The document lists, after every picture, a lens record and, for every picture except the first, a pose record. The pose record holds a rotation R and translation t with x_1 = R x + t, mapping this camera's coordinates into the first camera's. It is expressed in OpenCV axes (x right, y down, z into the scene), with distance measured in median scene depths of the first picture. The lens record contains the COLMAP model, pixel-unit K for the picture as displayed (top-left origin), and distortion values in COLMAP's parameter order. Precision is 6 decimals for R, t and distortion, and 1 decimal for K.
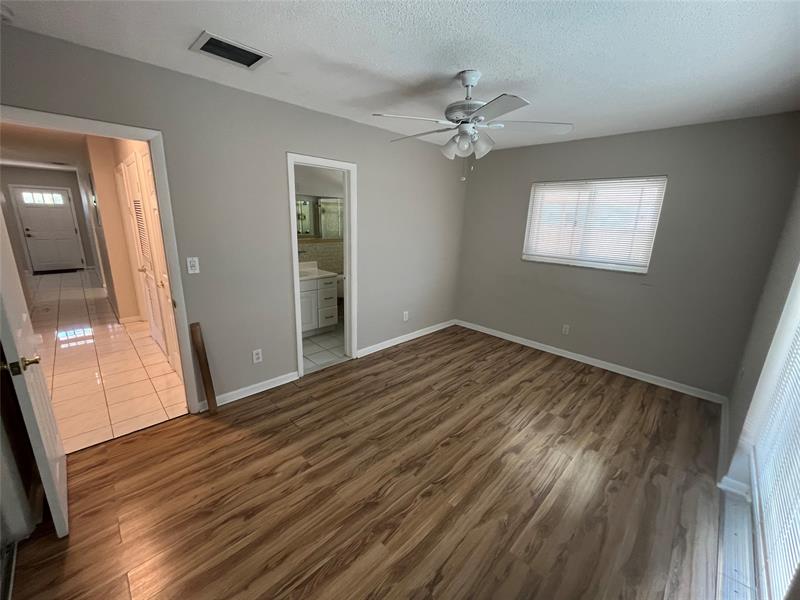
lens RADIAL K [[323.9, 0, 396.7], [0, 323.9, 299.8], [0, 0, 1]] dist [0.001153, 0.000074]
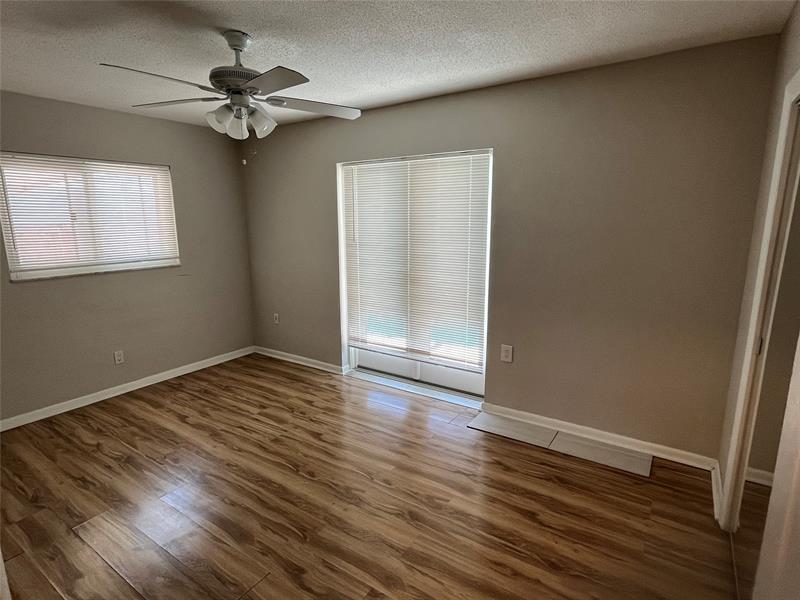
lens RADIAL K [[434.6, 0, 396.6], [0, 434.6, 296.3], [0, 0, 1]] dist [-0.001207, -0.001699]
pose [[-0.194990, -0.206140, 0.958898, -0.697053], [0.247179, 0.935780, 0.251434, -0.174010], [-0.949148, 0.286047, -0.131514, 0.631174]]
